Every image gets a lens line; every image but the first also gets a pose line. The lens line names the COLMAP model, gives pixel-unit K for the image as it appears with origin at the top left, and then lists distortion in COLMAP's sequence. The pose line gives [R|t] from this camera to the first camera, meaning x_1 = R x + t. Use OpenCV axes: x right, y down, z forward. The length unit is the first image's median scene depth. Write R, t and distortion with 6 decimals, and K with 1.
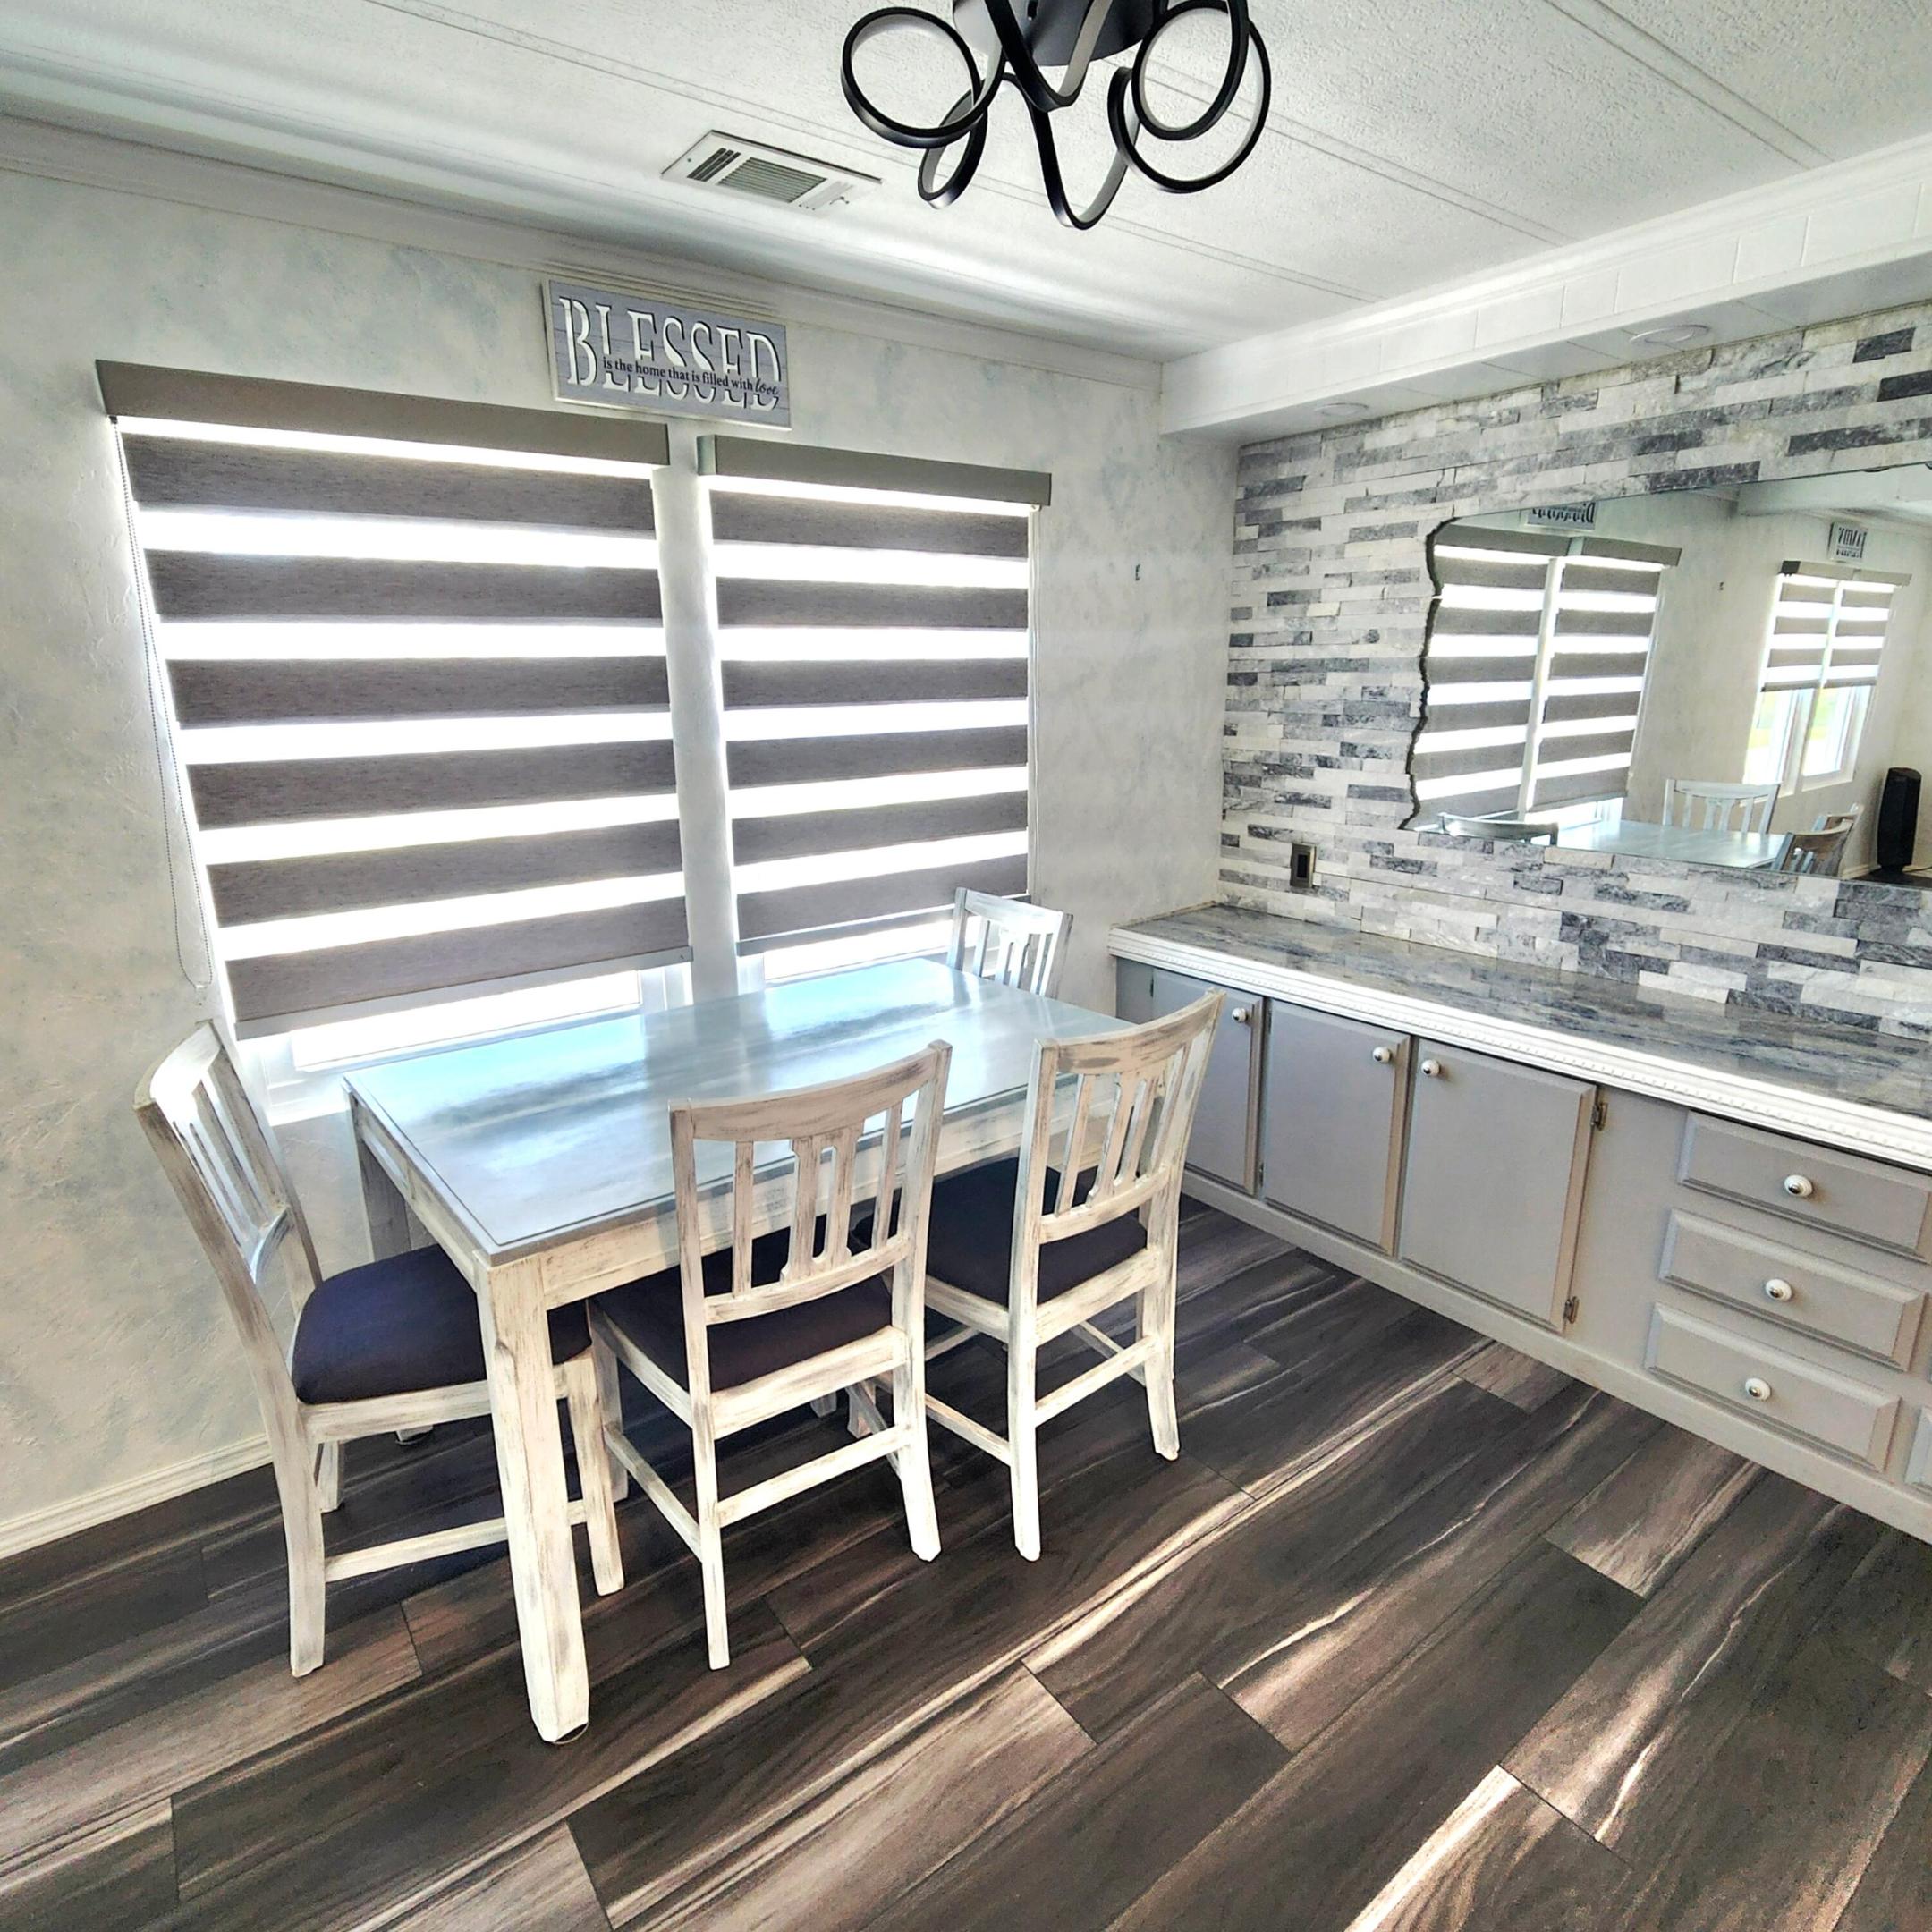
lens RADIAL K [[1109.5, 0, 943.3], [0, 1109.5, 963.6], [0, 0, 1]] dist [-0.001252, -0.001537]
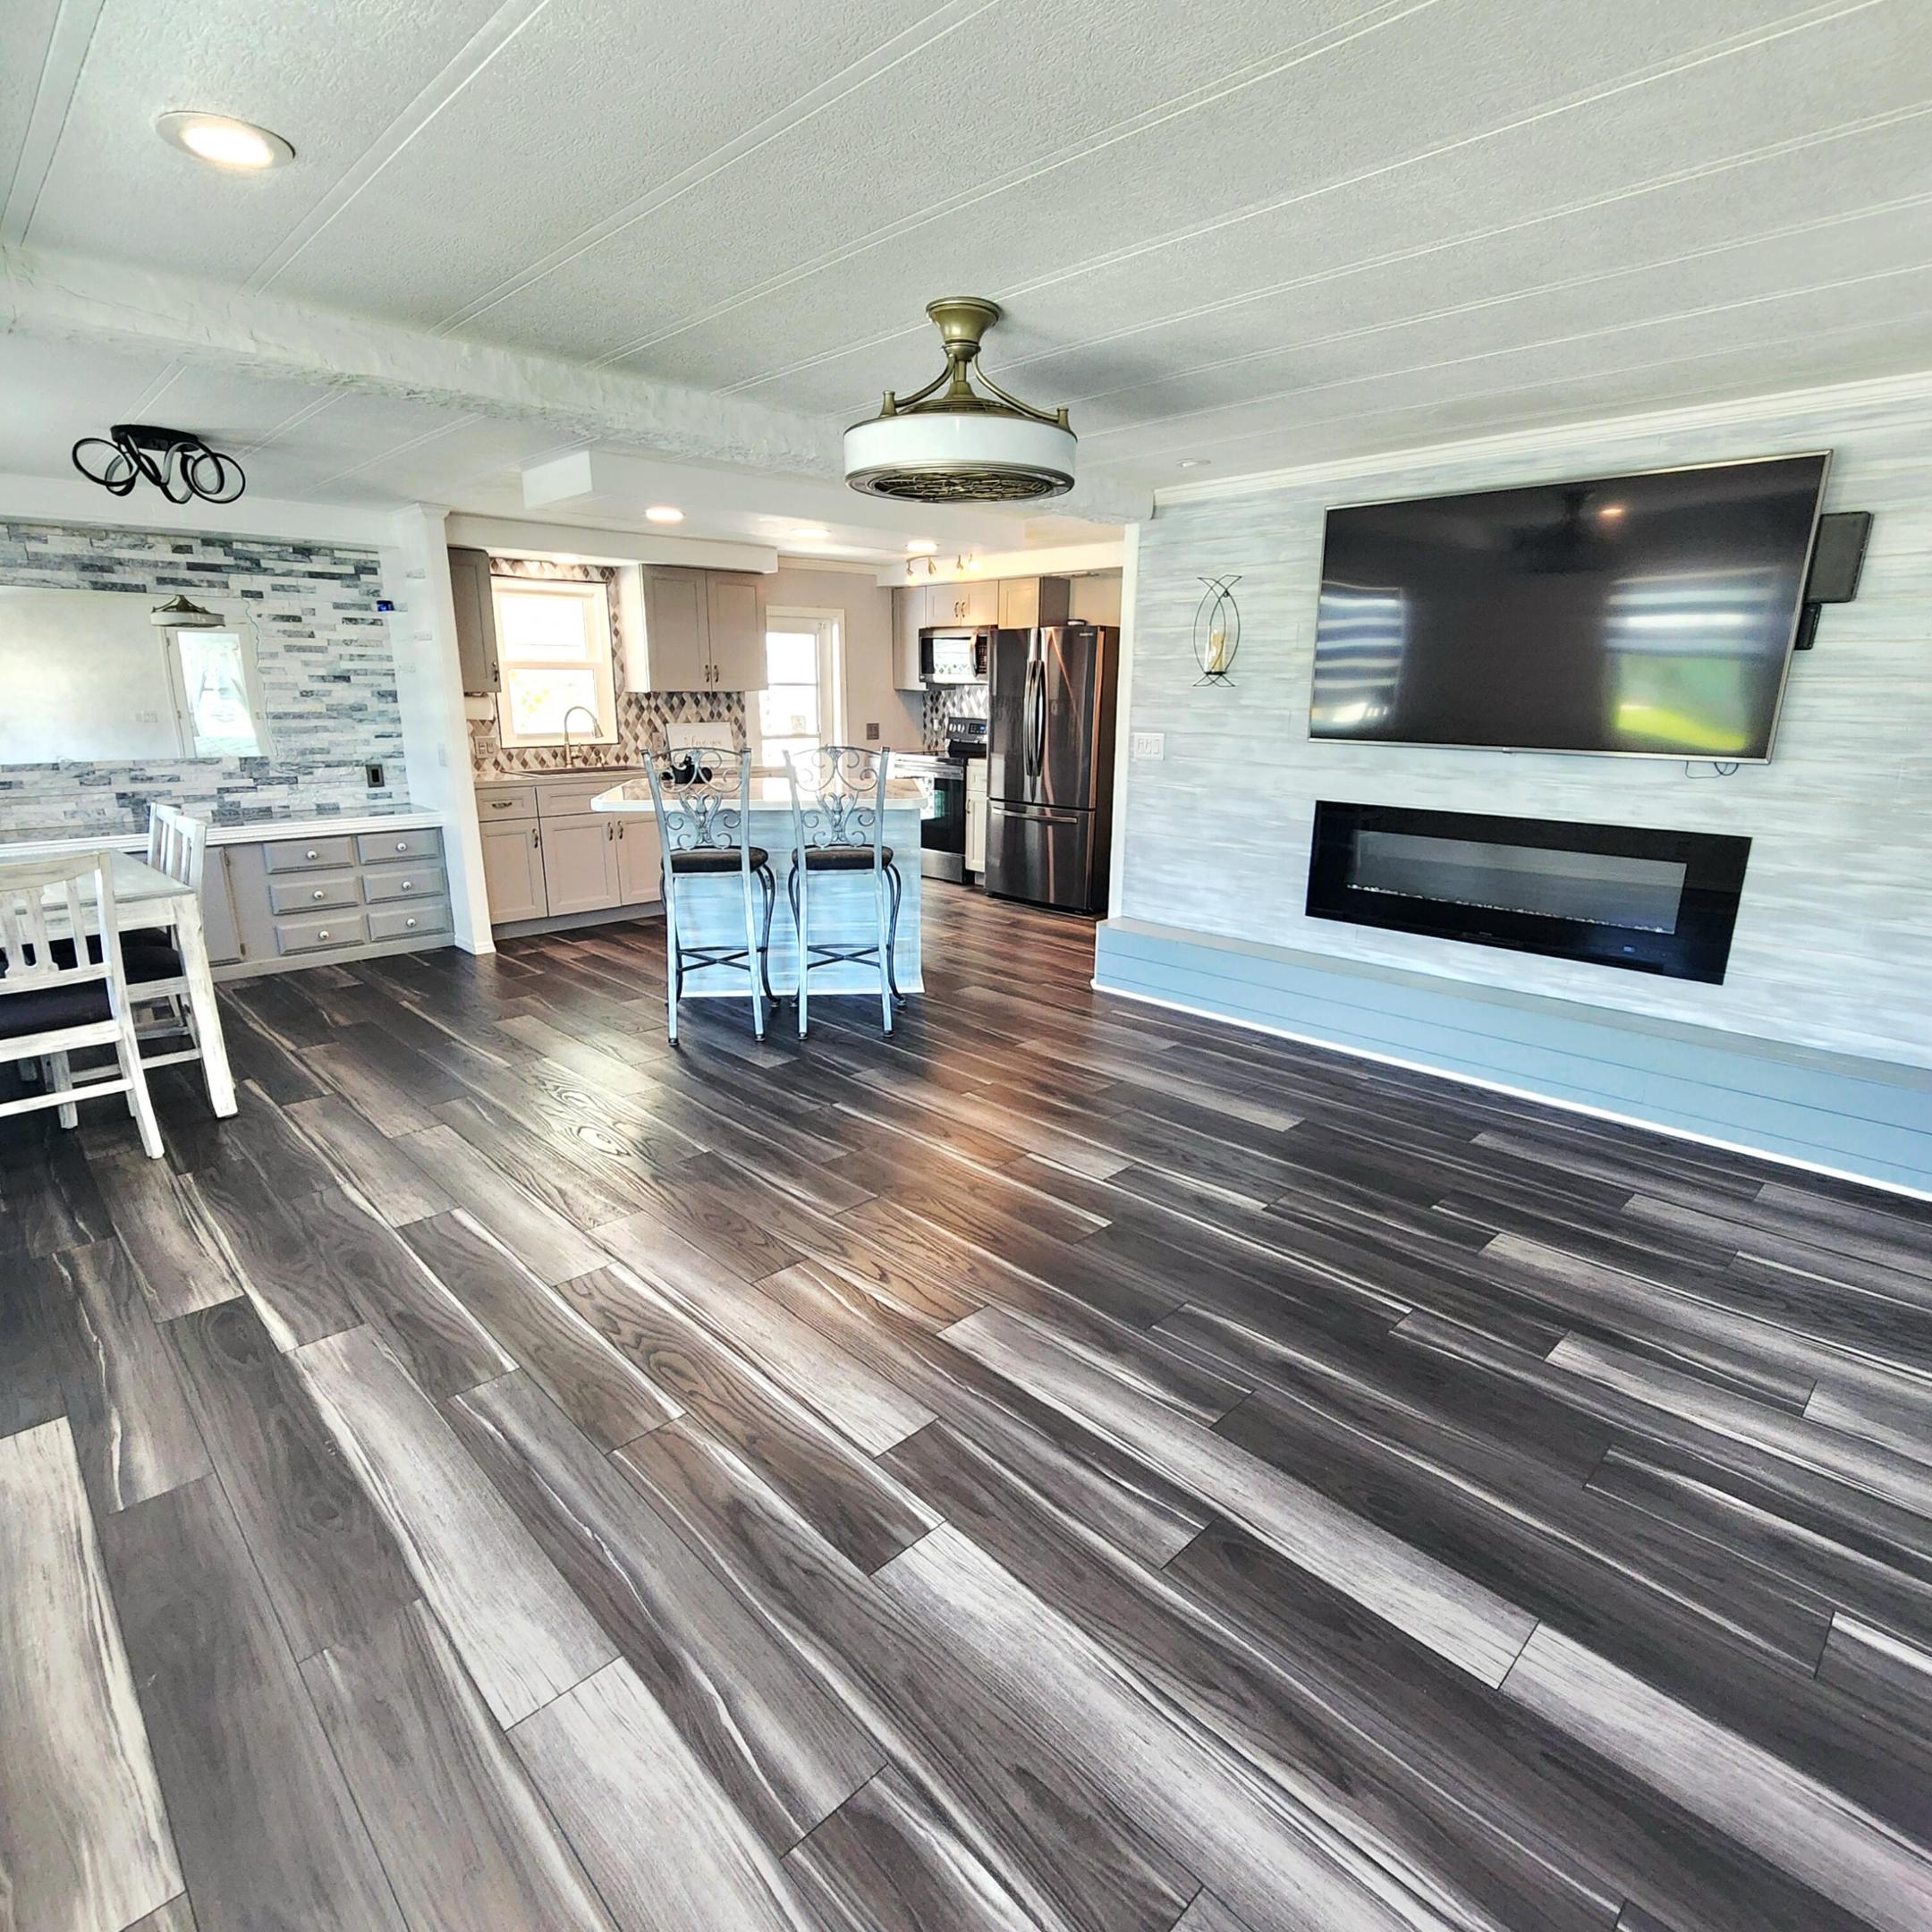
lens RADIAL K [[1071.1, 0, 979.4], [0, 1071.1, 975.3], [0, 0, 1]] dist [0.006501, -0.000879]
pose [[-0.141790, -0.253759, 0.956819, -2.126557], [0.245532, 0.927363, 0.282332, 0.124288], [-0.958963, 0.274962, -0.069185, -0.362124]]
